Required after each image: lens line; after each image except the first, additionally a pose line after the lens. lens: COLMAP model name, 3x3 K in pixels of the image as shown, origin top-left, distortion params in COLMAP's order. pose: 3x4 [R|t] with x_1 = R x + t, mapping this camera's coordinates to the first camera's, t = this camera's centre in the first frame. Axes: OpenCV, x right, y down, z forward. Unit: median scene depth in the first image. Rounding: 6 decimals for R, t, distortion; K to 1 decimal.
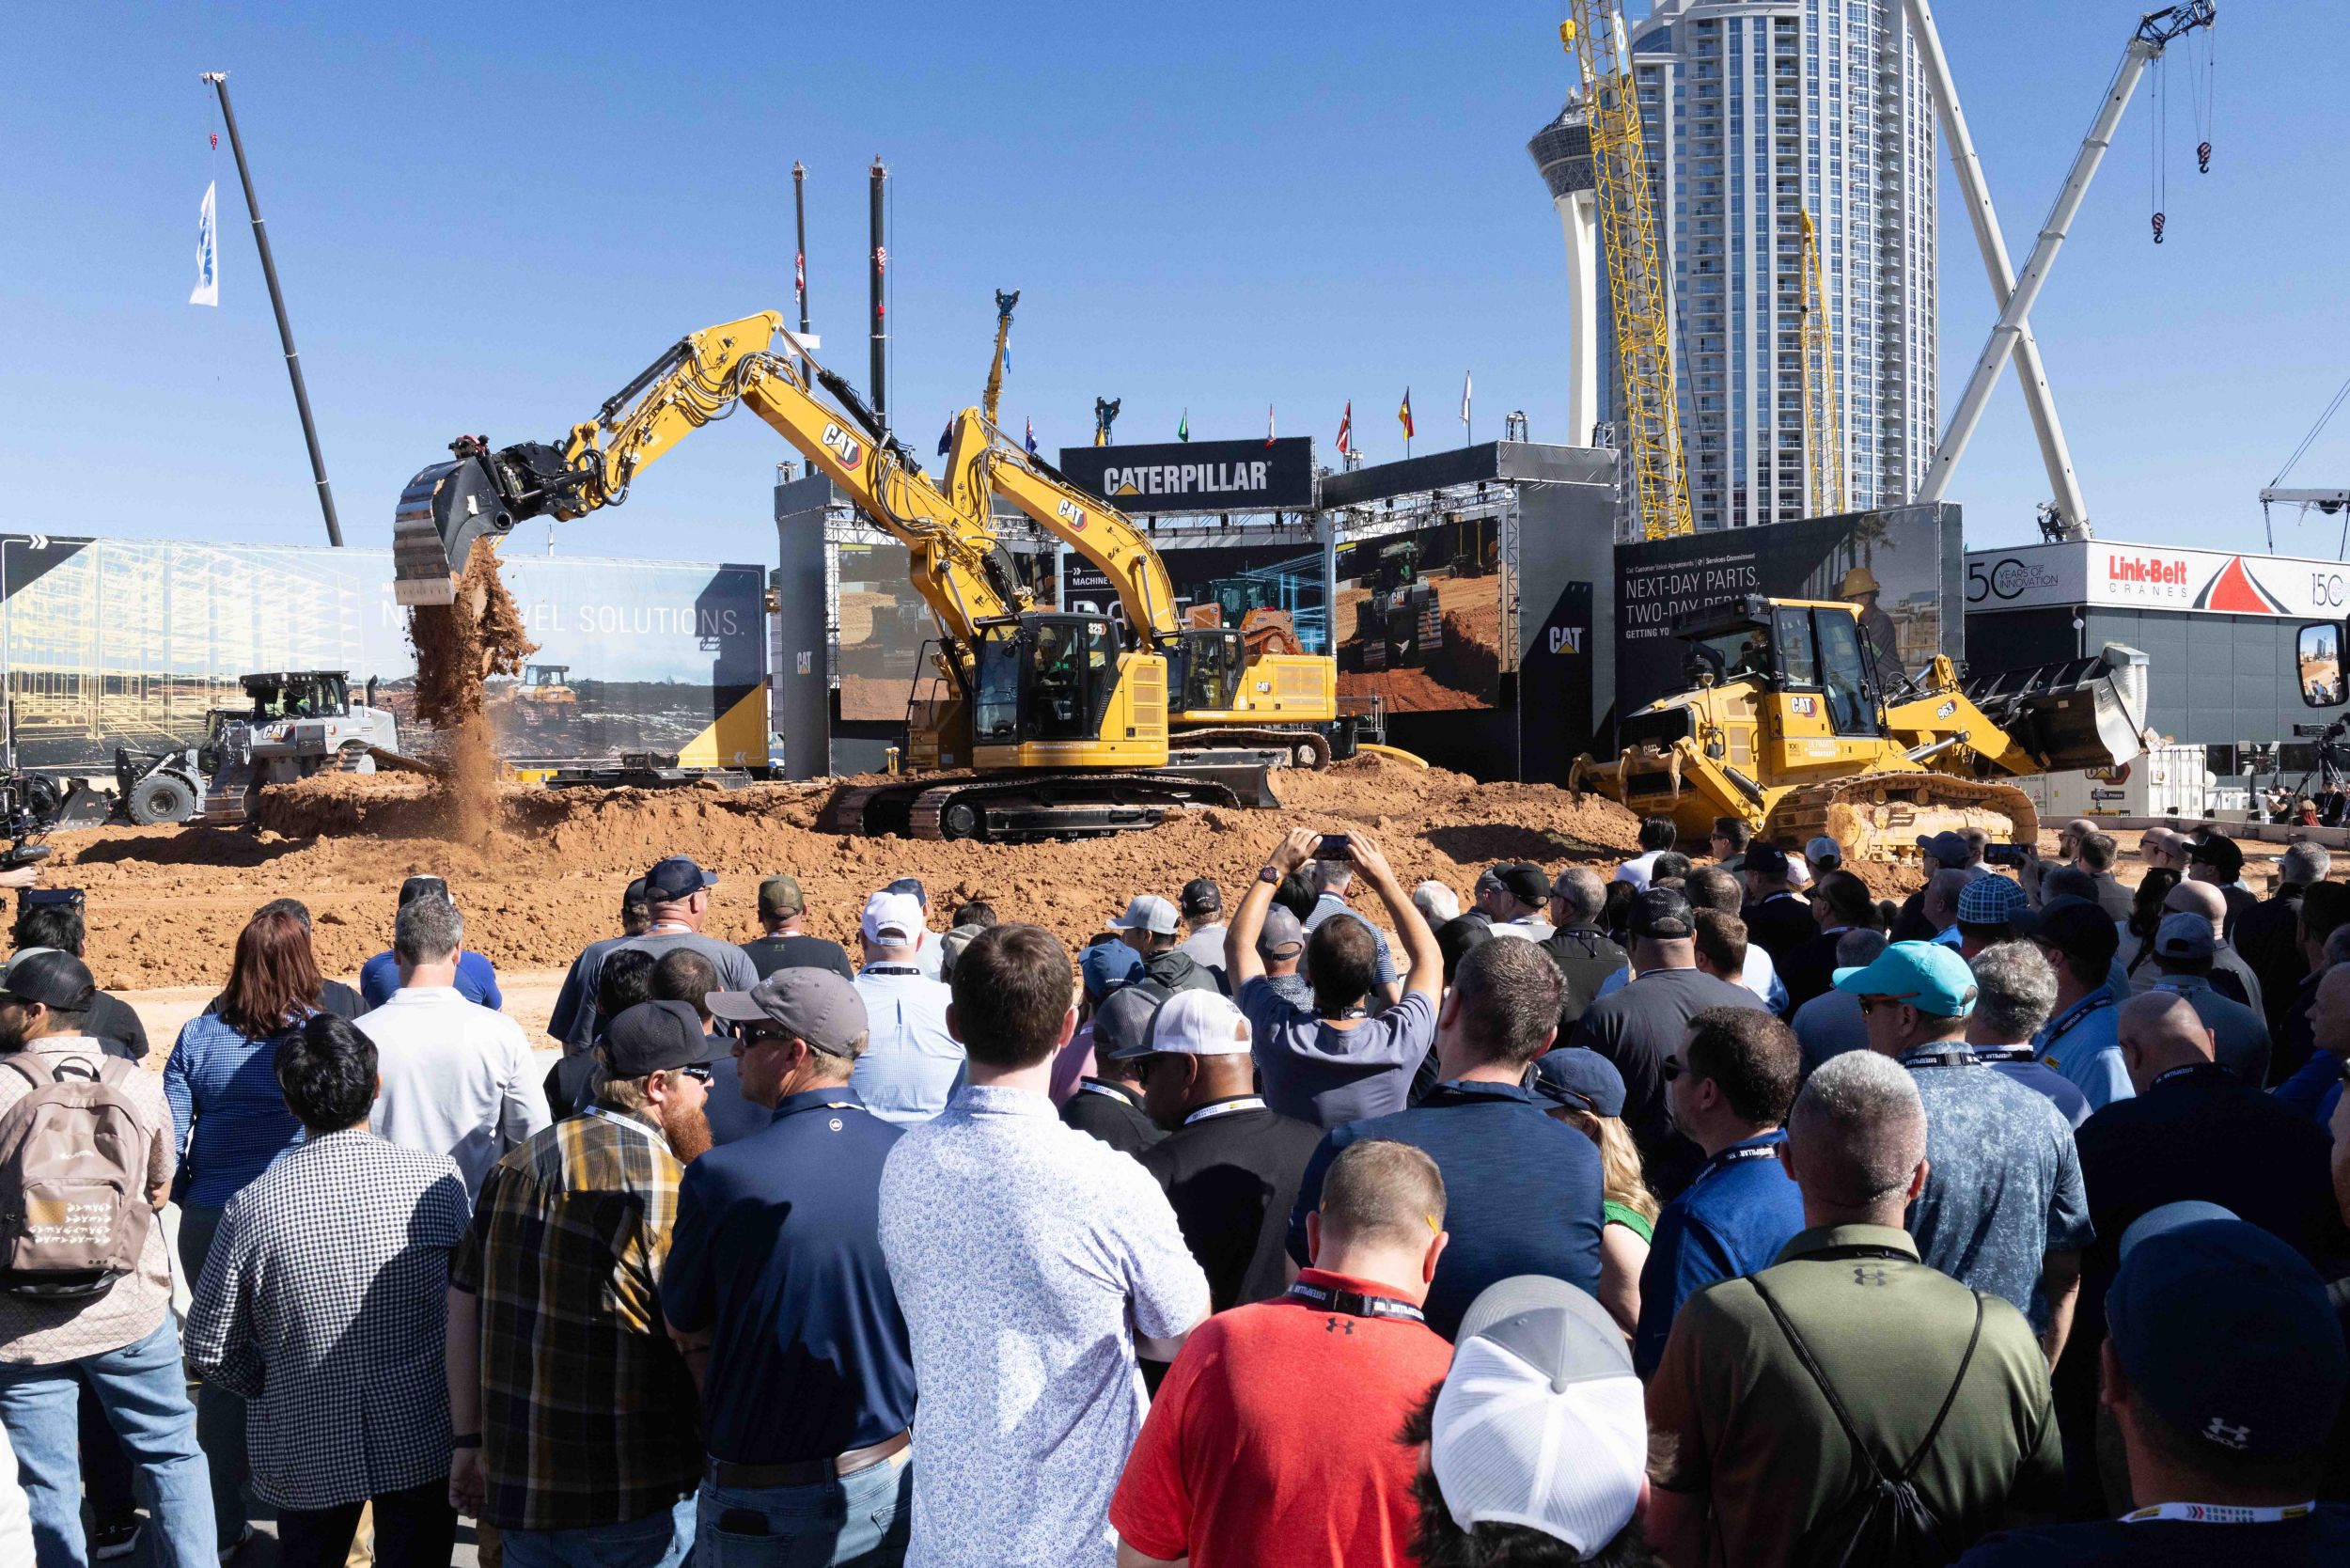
lens RADIAL K [[1891.4, 0, 1181.6], [0, 1891.4, 783.6], [0, 0, 1]] dist [0.005657, -0.038702]
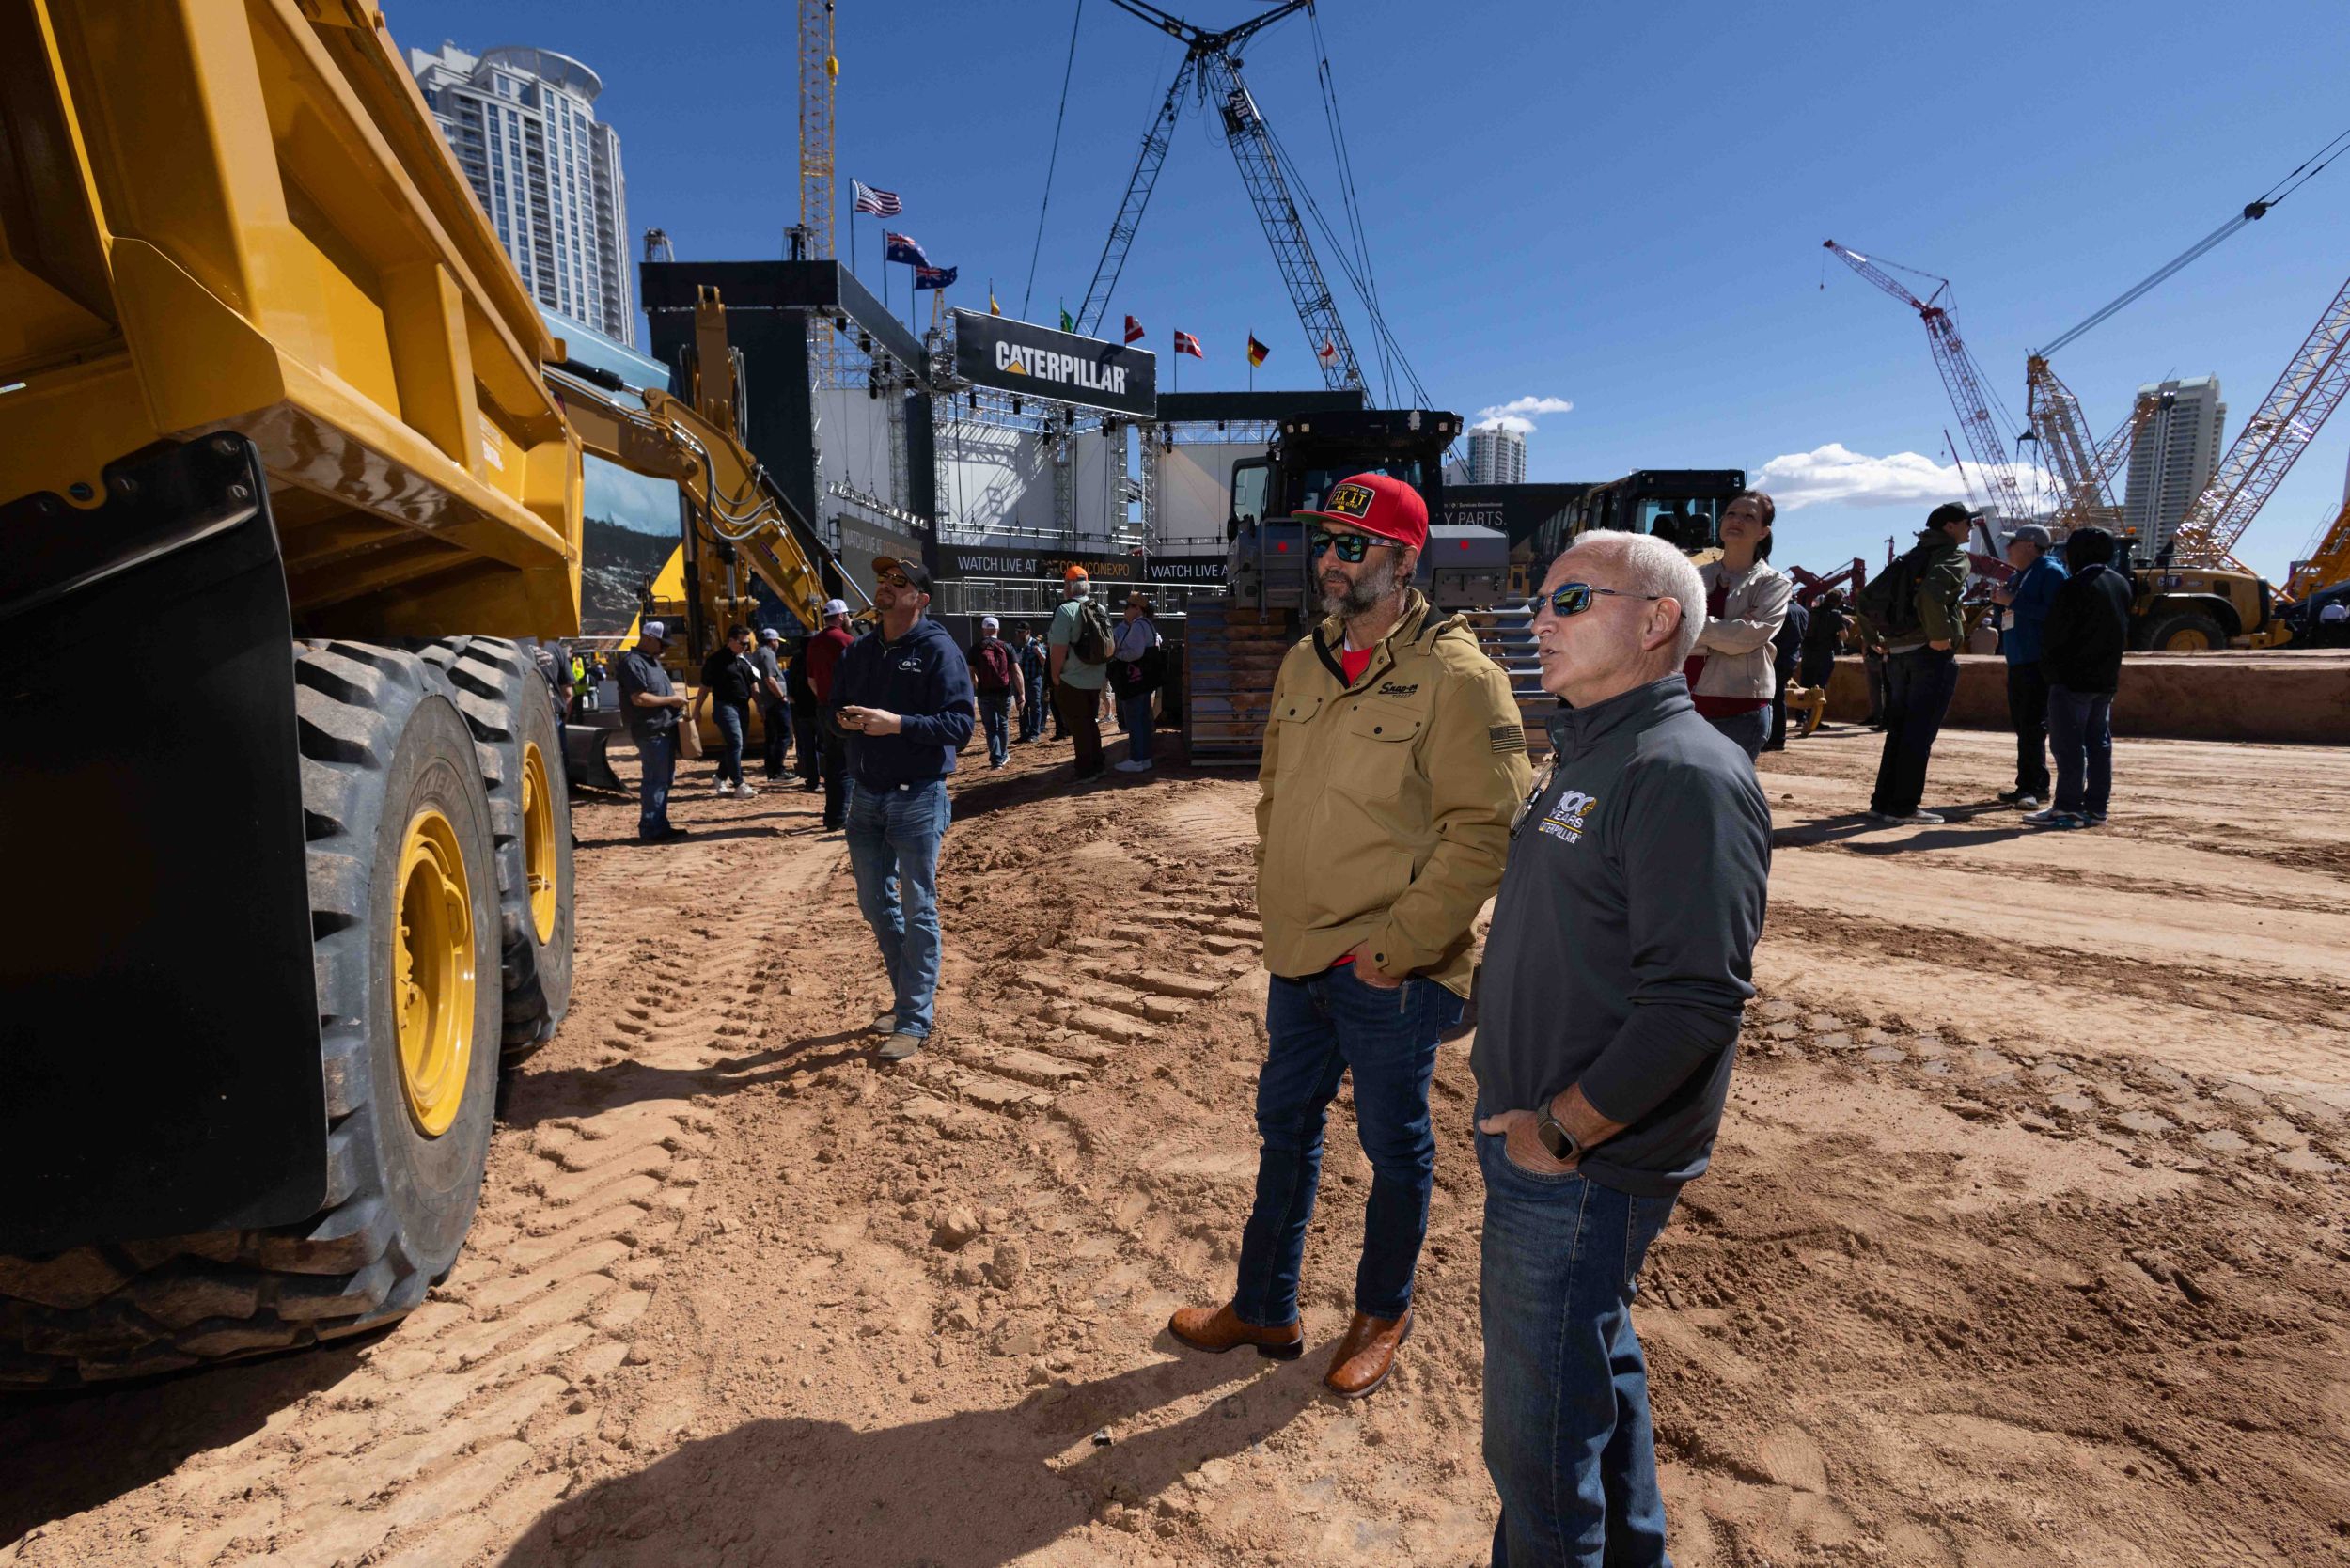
lens RADIAL K [[1078.6, 0, 1191.7], [0, 1078.6, 784.2], [0, 0, 1]] dist [0.000136, 0.000329]
pose [[0.558221, -0.102451, 0.823343, -0.475217], [0.020759, 0.993761, 0.109583, 0.002103], [-0.829433, -0.044080, 0.556865, 0.608568]]
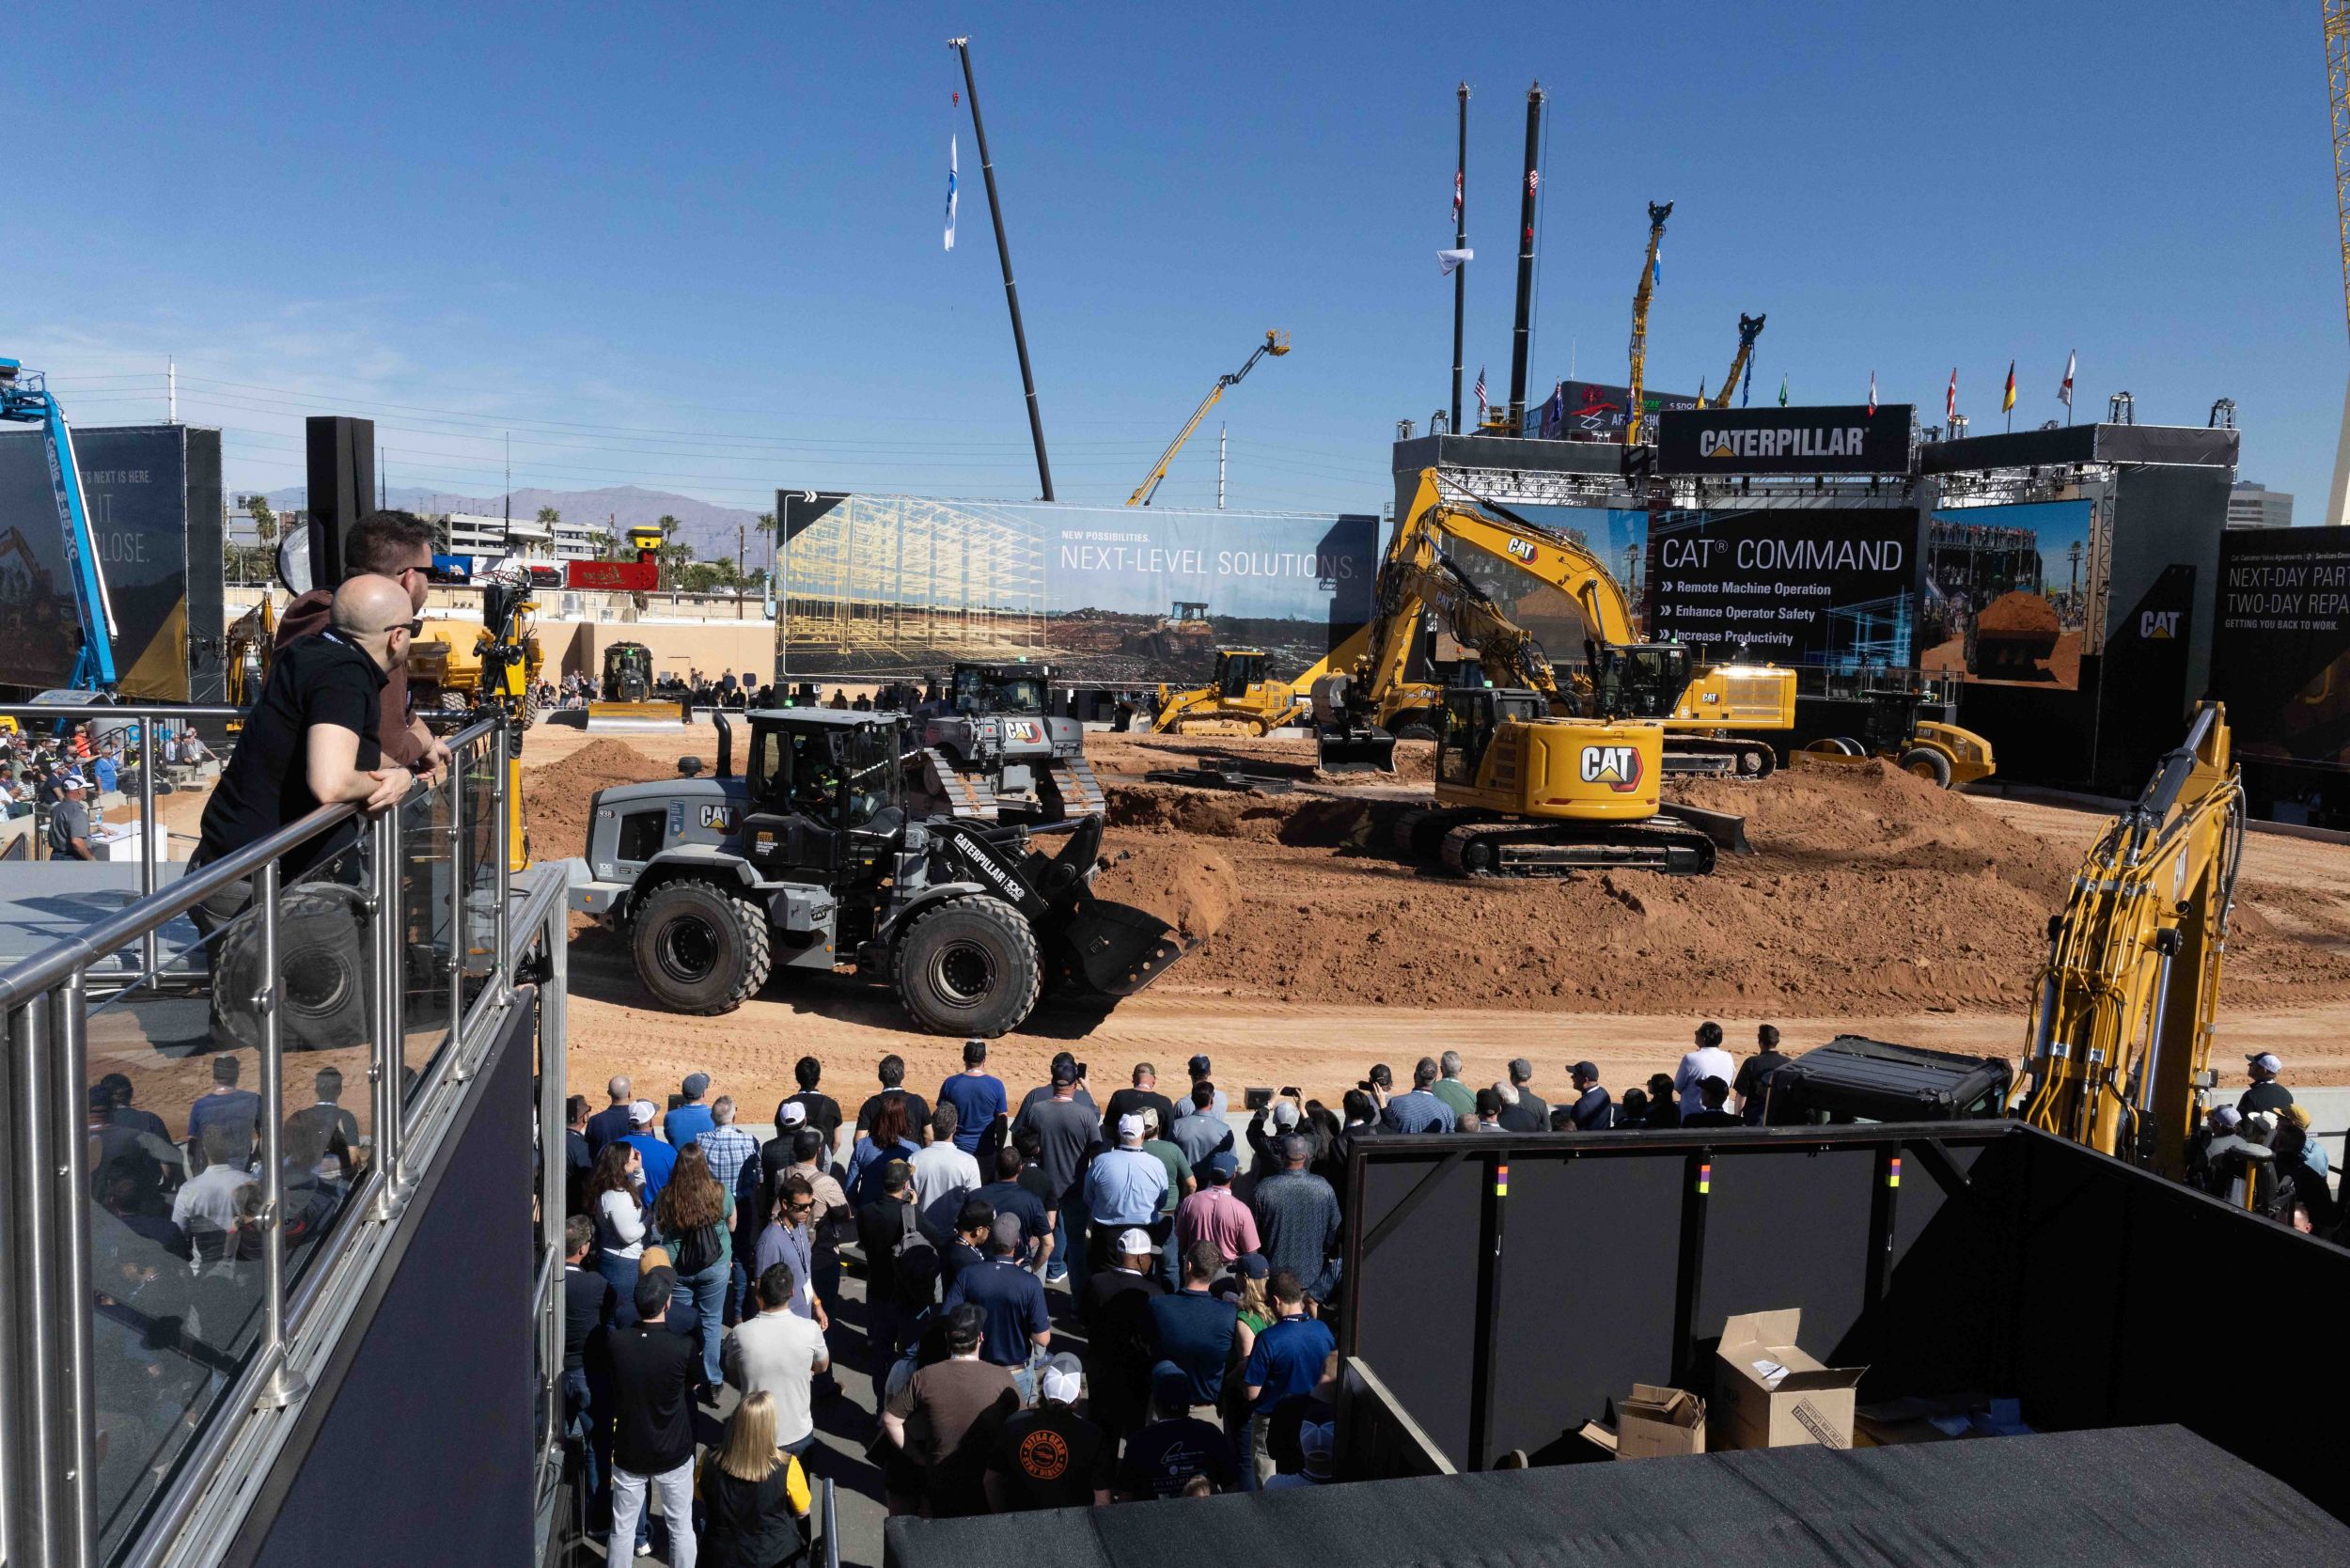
lens RADIAL K [[1891.4, 0, 1181.6], [0, 1891.4, 783.6], [0, 0, 1]] dist [0.005657, -0.038702]
pose [[0.938695, 0.077866, -0.335840, 0.057121], [-0.051911, 0.994977, 0.085594, -0.047298], [0.340818, -0.062913, 0.938022, -0.097709]]
